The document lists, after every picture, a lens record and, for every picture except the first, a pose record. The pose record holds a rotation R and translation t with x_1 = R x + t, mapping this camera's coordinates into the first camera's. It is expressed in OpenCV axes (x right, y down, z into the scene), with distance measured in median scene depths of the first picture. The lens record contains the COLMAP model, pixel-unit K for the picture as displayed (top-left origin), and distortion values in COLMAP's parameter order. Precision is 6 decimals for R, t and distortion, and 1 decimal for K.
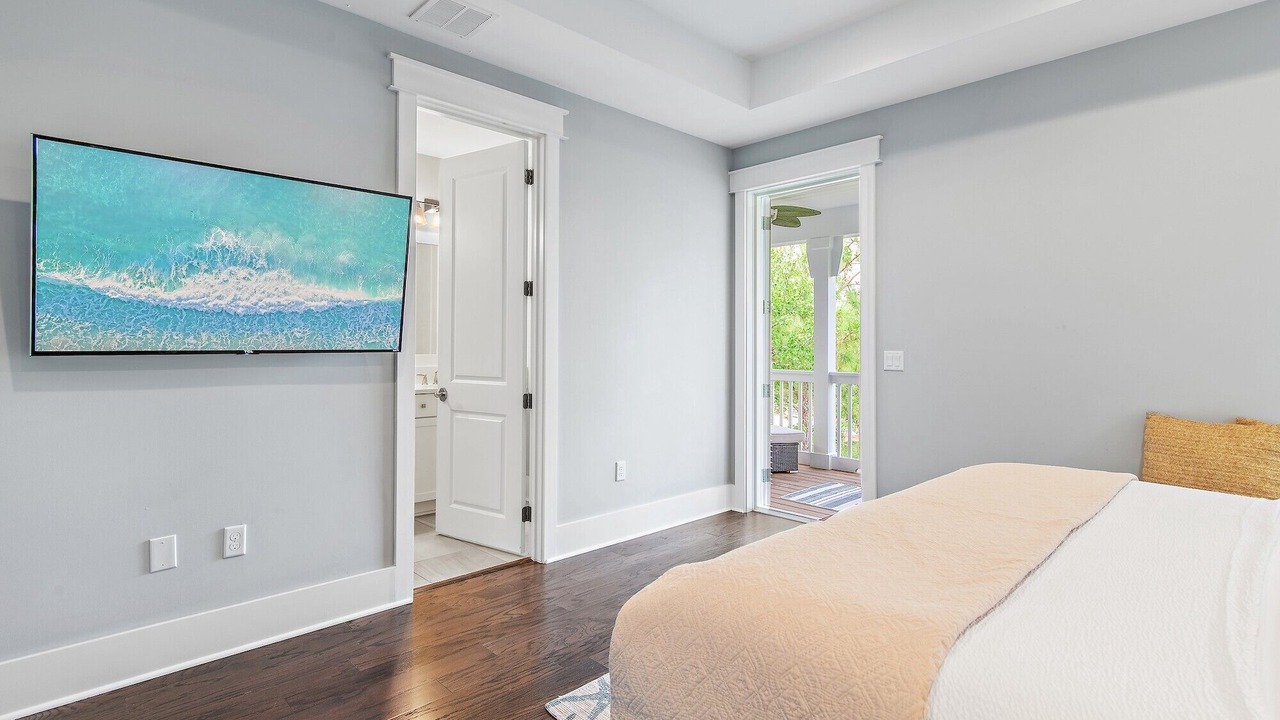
lens RADIAL K [[625.9, 0, 639.5], [0, 625.9, 343.0], [0, 0, 1]] dist [0.001624, 0.000369]
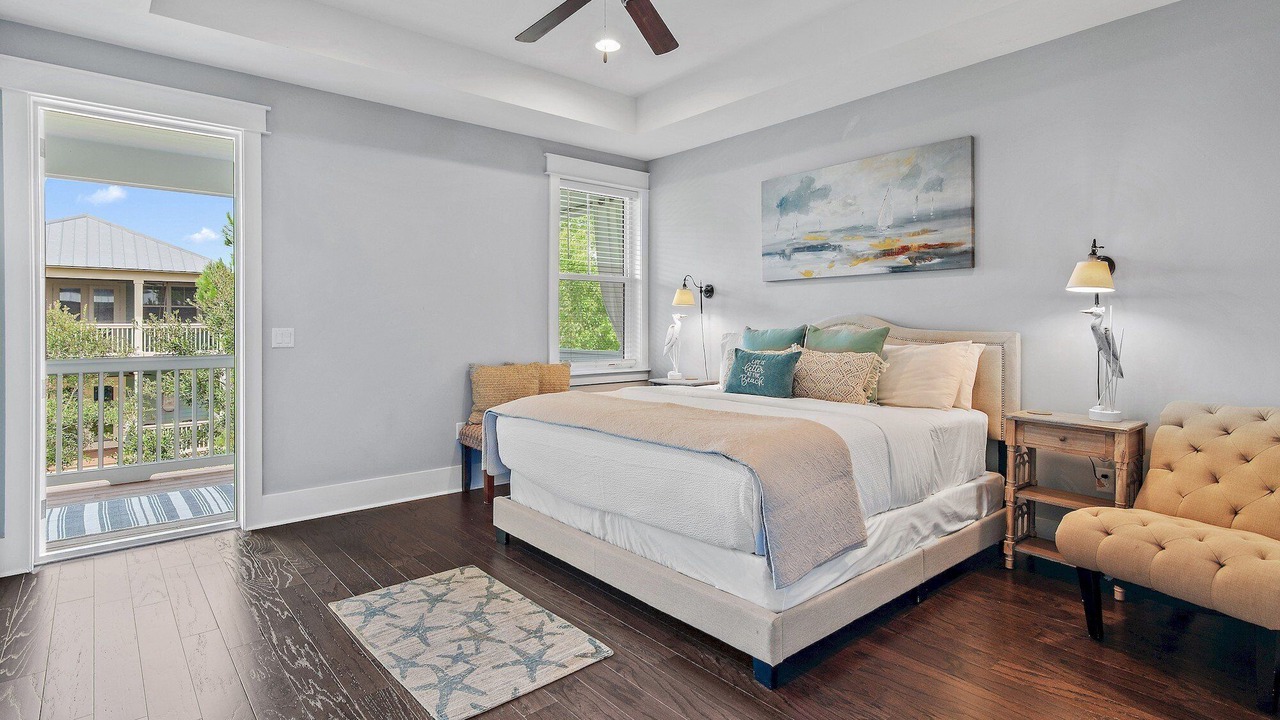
lens RADIAL K [[633.6, 0, 640.6], [0, 633.6, 322.9], [0, 0, 1]] dist [-0.000193, -0.000090]
pose [[0.059677, -0.004392, 0.998208, -0.572248], [0.000115, 0.999990, 0.004393, 0.000138], [-0.998218, -0.000147, 0.059677, 0.366589]]
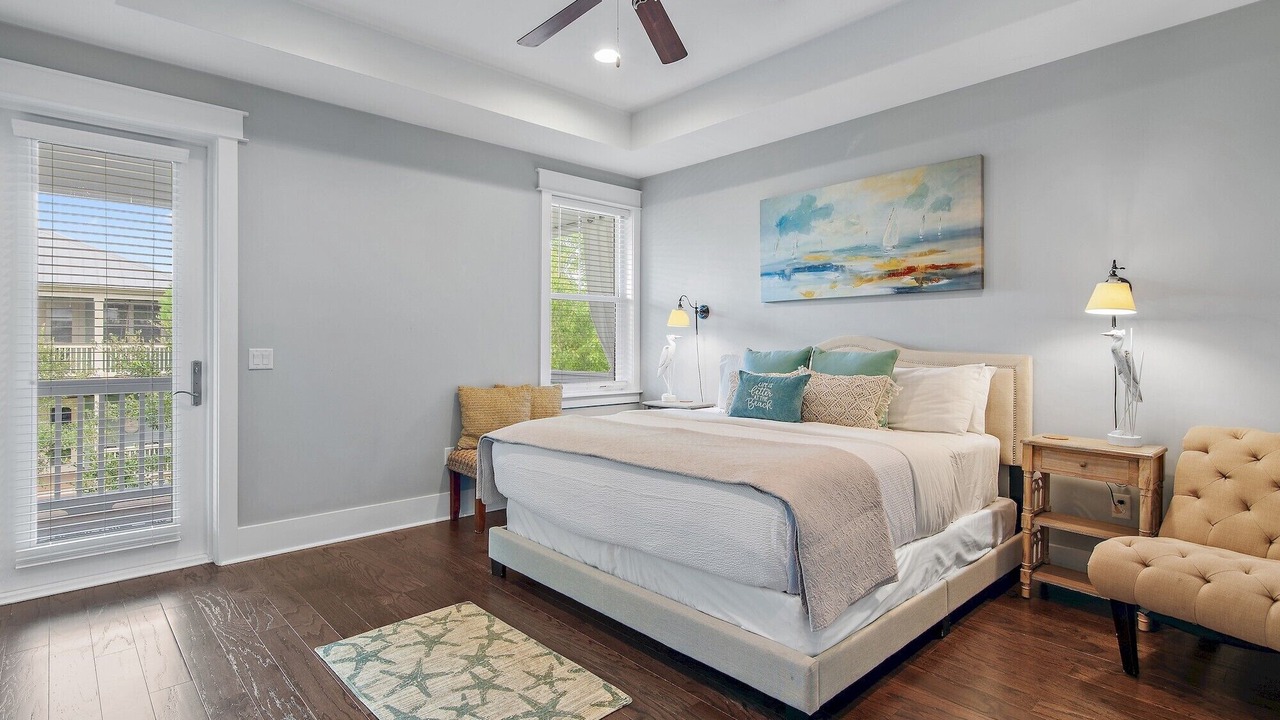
lens RADIAL K [[625.9, 0, 639.5], [0, 625.9, 343.0], [0, 0, 1]] dist [0.001624, 0.000369]
pose [[0.017793, -0.002783, 0.999838, -0.524160], [-0.003374, 0.999990, 0.002843, 0.000049], [-0.999836, -0.003424, 0.017784, 0.413314]]
